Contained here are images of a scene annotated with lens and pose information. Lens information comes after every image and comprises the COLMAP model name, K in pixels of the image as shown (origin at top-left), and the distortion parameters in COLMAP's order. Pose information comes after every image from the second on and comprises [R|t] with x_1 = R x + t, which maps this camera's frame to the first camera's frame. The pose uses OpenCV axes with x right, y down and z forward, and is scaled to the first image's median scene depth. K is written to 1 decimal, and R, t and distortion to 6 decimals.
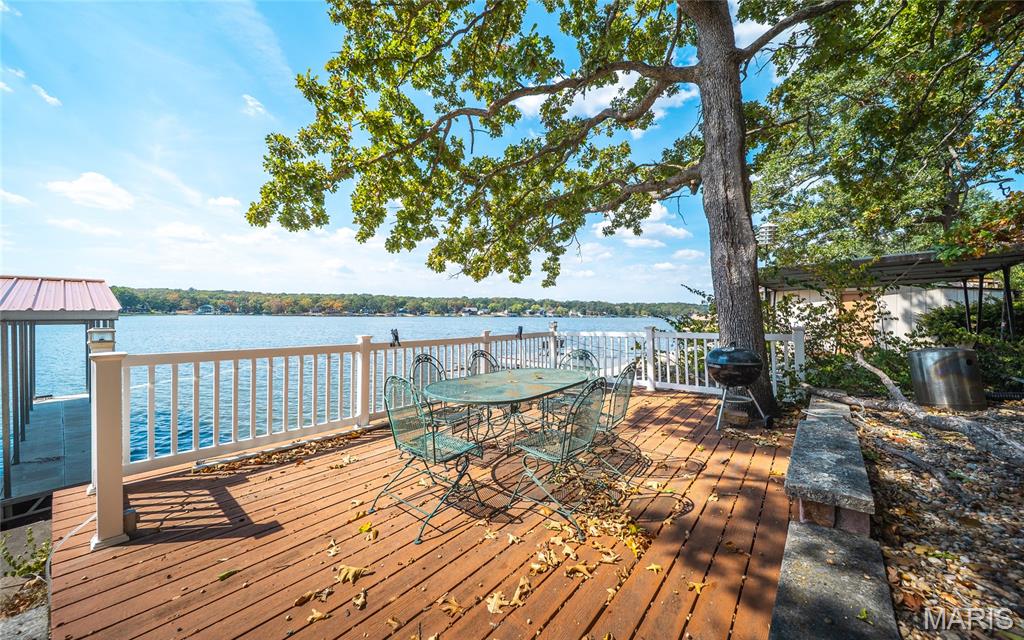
lens RADIAL K [[365.1, 0, 509.5], [0, 365.1, 313.1], [0, 0, 1]] dist [-0.000790, -0.000141]
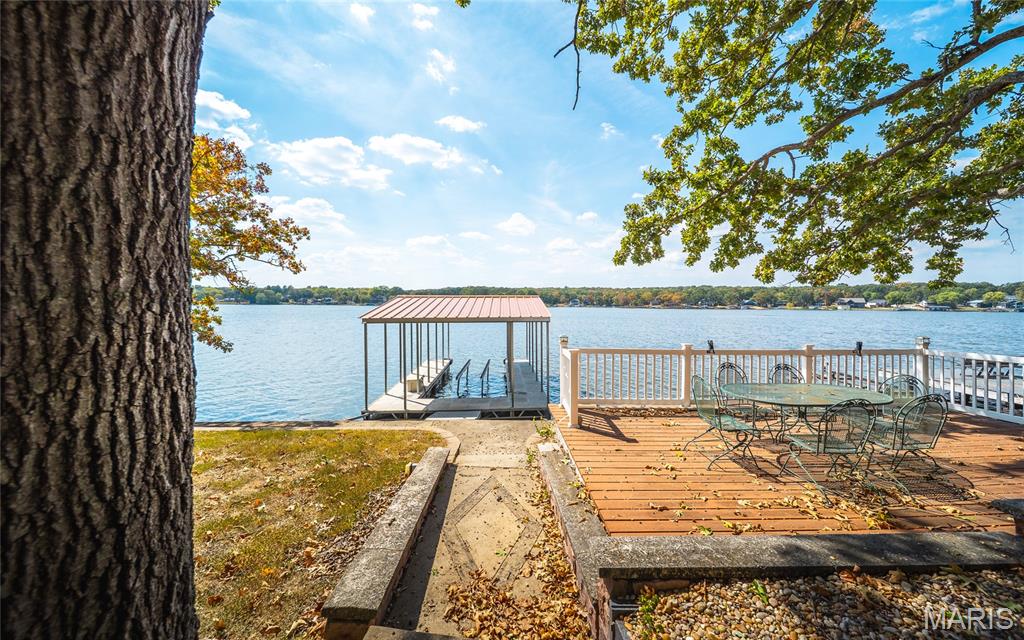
lens RADIAL K [[365.1, 0, 509.5], [0, 365.1, 313.1], [0, 0, 1]] dist [-0.000790, -0.000141]
pose [[0.645979, 0.013336, -0.763239, 0.157784], [0.005038, 0.999751, 0.021733, -0.061106], [0.763339, -0.017884, 0.645751, -0.293547]]
